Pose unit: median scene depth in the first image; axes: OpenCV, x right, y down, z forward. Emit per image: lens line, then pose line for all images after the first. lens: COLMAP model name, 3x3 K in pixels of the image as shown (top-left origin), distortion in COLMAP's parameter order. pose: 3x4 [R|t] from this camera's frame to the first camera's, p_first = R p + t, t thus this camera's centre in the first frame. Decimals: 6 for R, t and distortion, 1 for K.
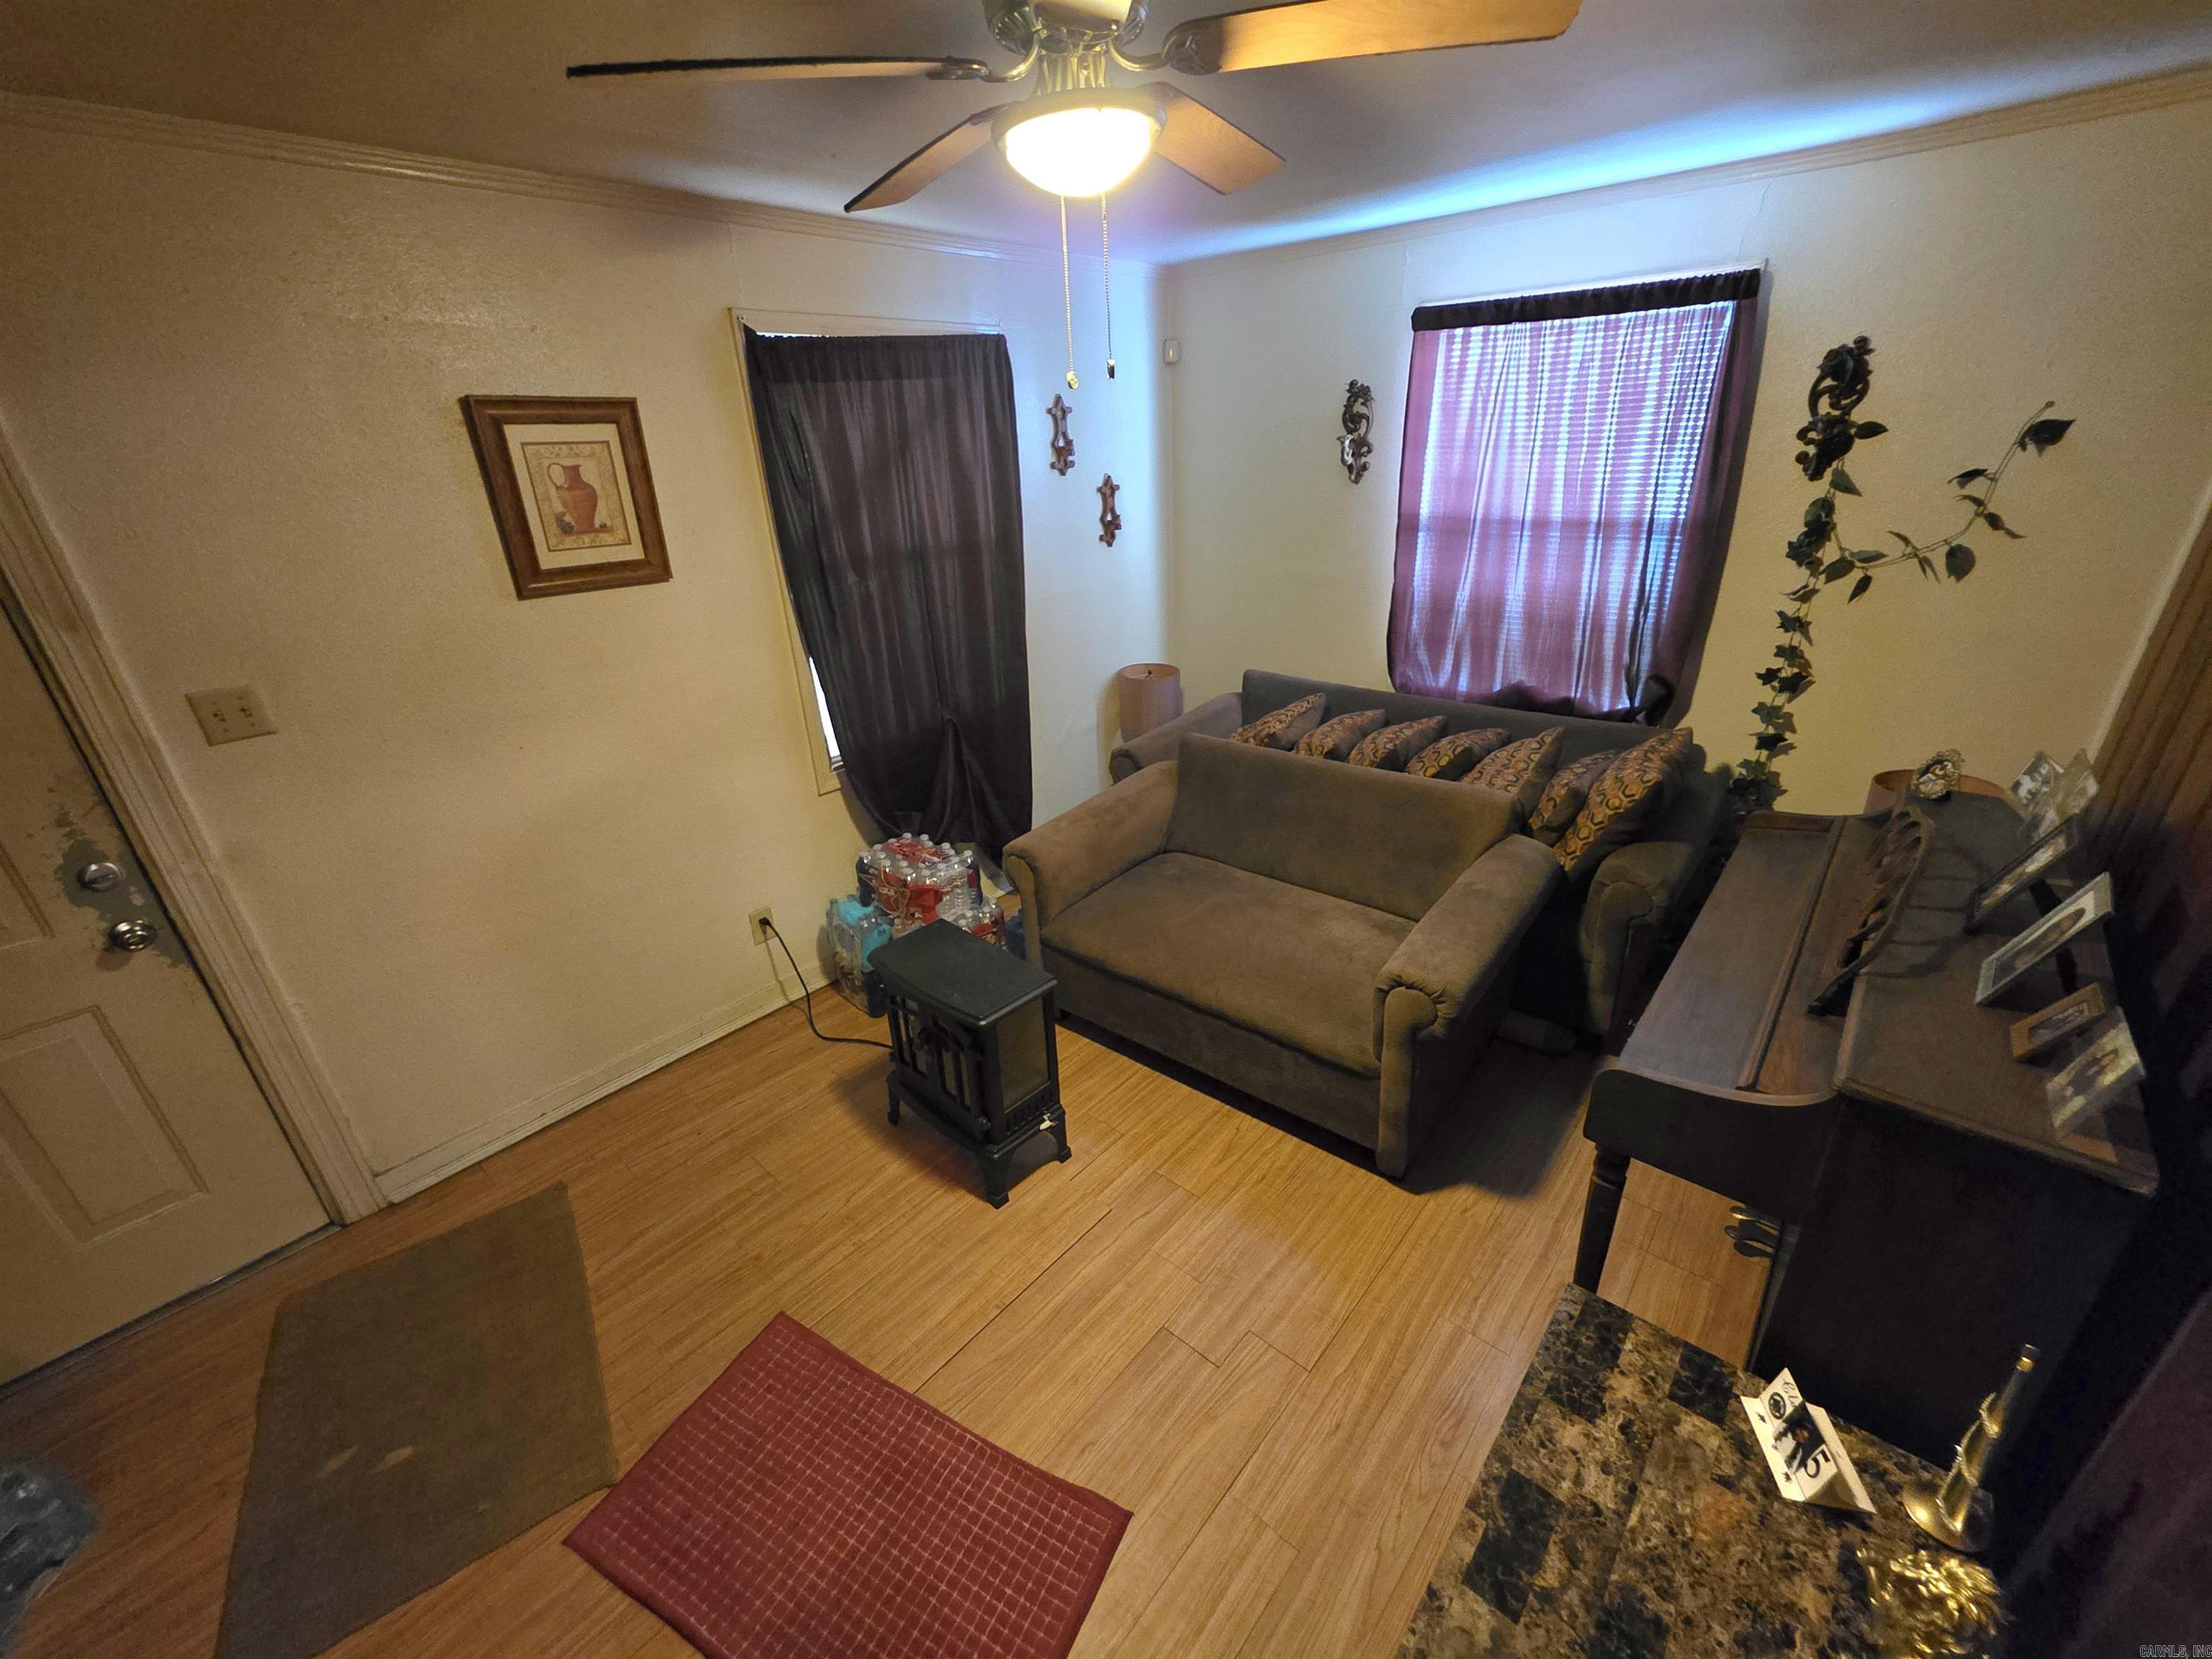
lens RADIAL K [[887.4, 0, 1102.3], [0, 887.4, 832.0], [0, 0, 1]] dist [-0.001485, -0.000353]
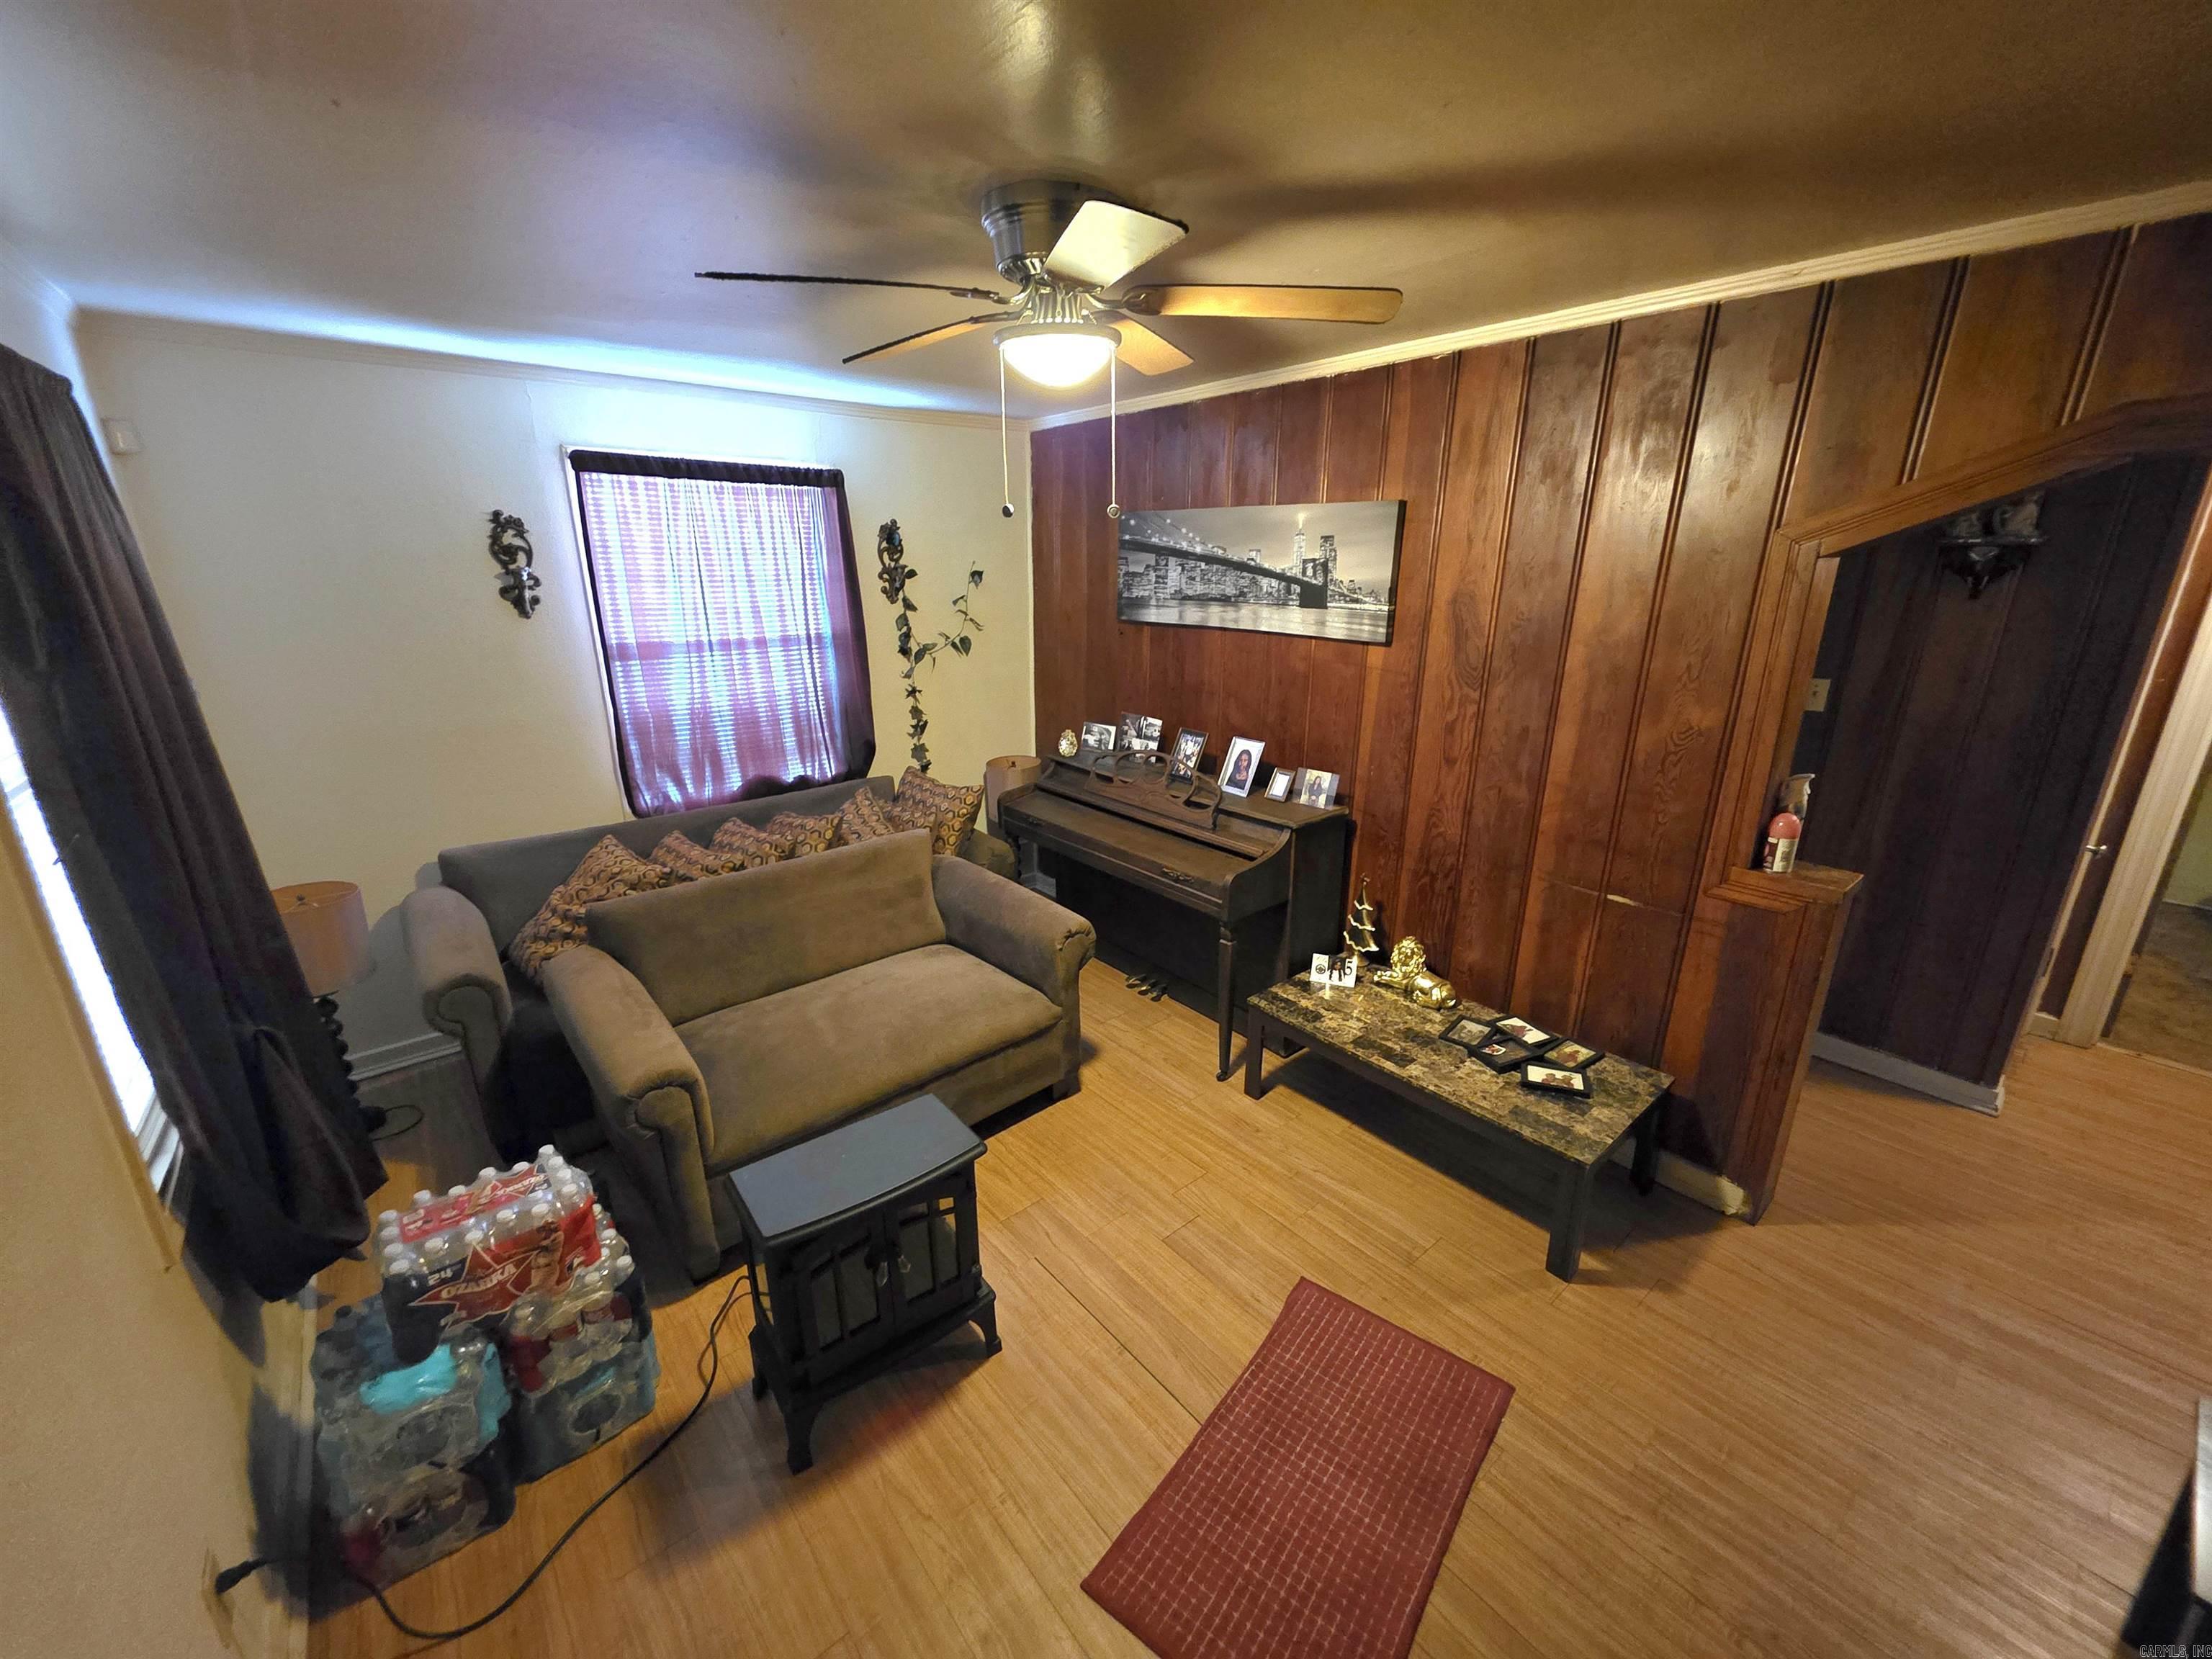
lens RADIAL K [[887.4, 0, 1099.2], [0, 887.4, 832.3], [0, 0, 1]] dist [-0.001485, -0.000353]
pose [[0.147655, -0.251278, 0.956586, -0.754571], [0.396714, 0.901020, 0.175446, -0.161667], [-0.905989, 0.353585, 0.232725, 0.444405]]
